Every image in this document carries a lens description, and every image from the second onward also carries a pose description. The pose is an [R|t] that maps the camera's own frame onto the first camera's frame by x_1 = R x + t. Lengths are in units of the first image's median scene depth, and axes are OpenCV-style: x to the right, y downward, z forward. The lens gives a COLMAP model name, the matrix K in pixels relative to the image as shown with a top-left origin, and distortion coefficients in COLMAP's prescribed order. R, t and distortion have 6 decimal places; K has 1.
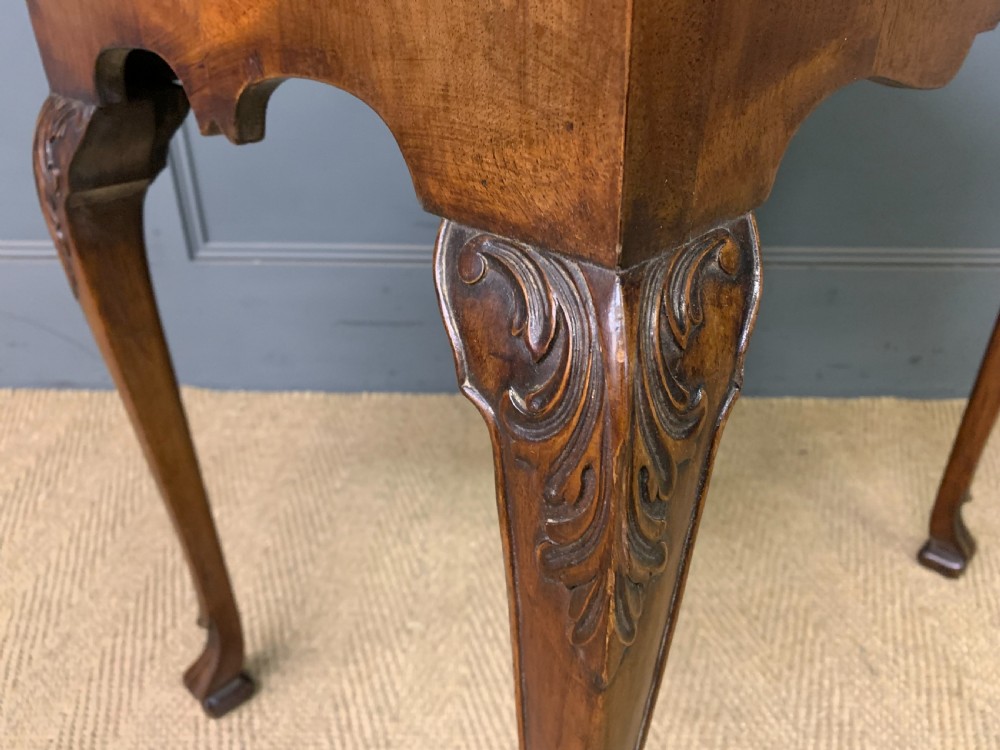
lens RADIAL K [[771.9, 0, 495.9], [0, 771.9, 403.1], [0, 0, 1]] dist [0.019015, -0.016644]
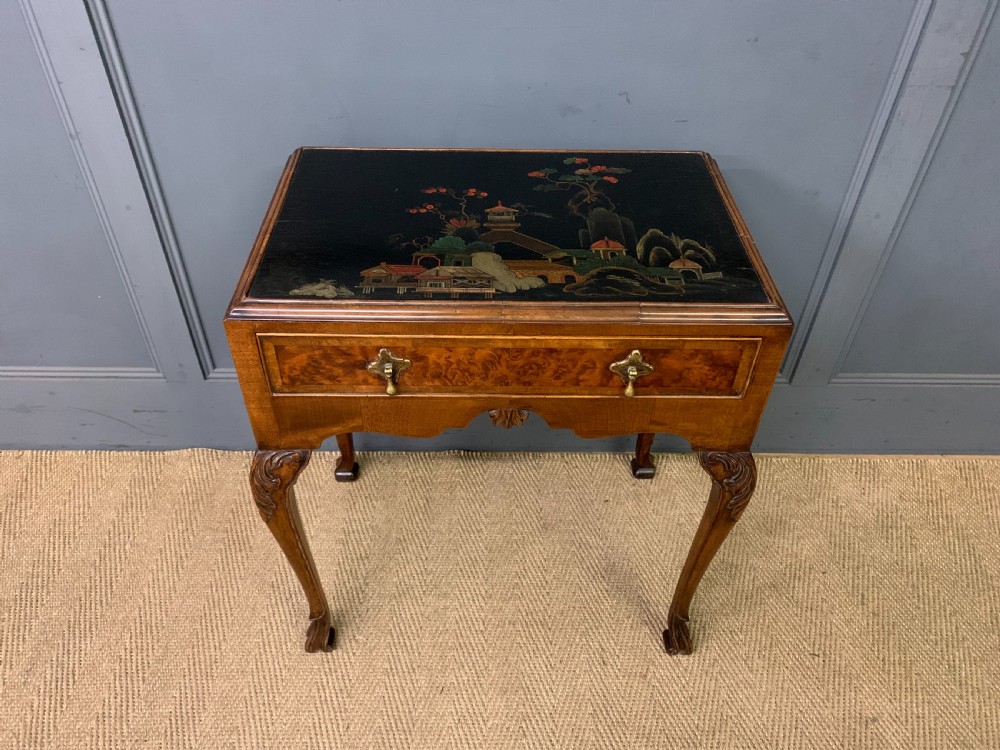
lens RADIAL K [[771.9, 0, 494.2], [0, 771.9, 380.9], [0, 0, 1]] dist [0.019015, -0.016644]
pose [[0.999250, -0.006143, 0.038222, 0.147505], [-0.001337, 0.981263, 0.192668, -0.674214], [-0.038690, -0.192575, 0.980519, -0.691673]]
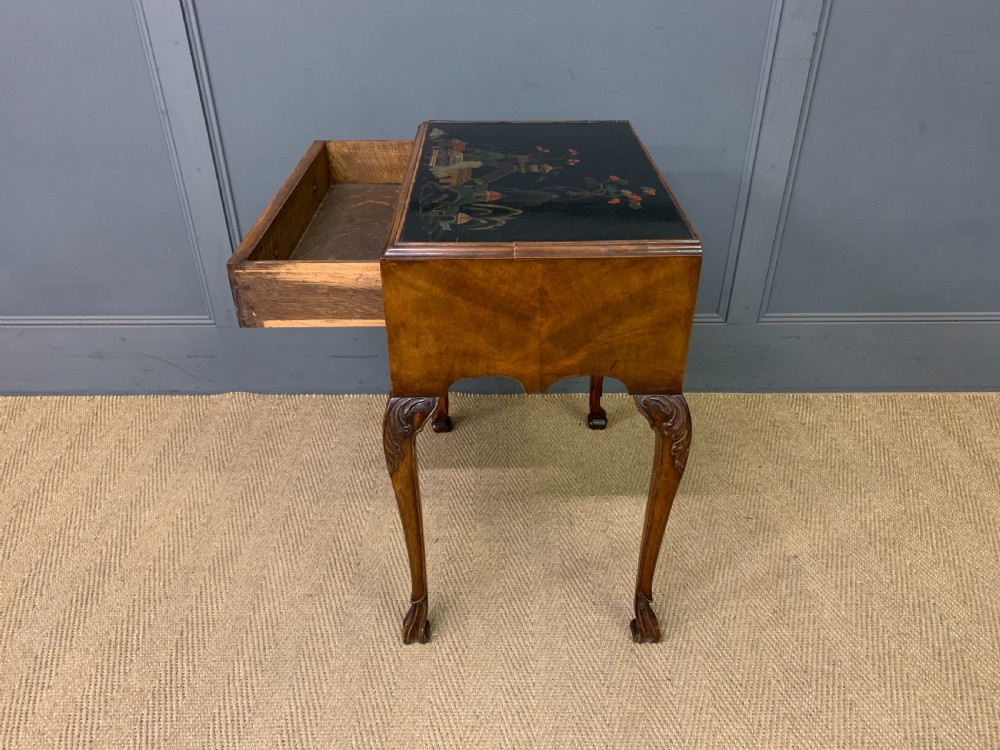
lens RADIAL K [[772.1, 0, 499.4], [0, 772.1, 383.6], [0, 0, 1]] dist [0.011894, -0.005879]
pose [[0.999650, -0.015019, 0.021757, 0.225986], [0.014322, 0.999390, 0.031840, -0.136626], [-0.022222, -0.031517, 0.999256, -1.216762]]
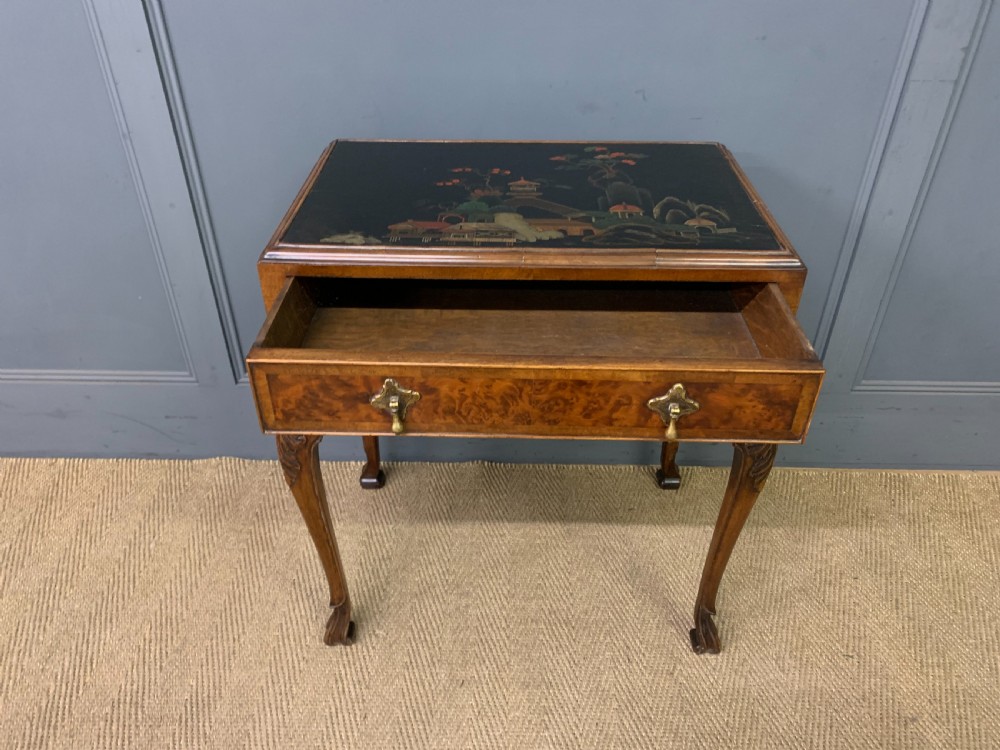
lens RADIAL K [[772.1, 0, 500.4], [0, 772.1, 382.1], [0, 0, 1]] dist [0.011894, -0.005879]
pose [[0.999949, 0.001544, 0.010029, 0.157934], [-0.002336, 0.996838, 0.079432, -0.444464], [-0.009875, -0.079451, 0.996790, -0.754553]]
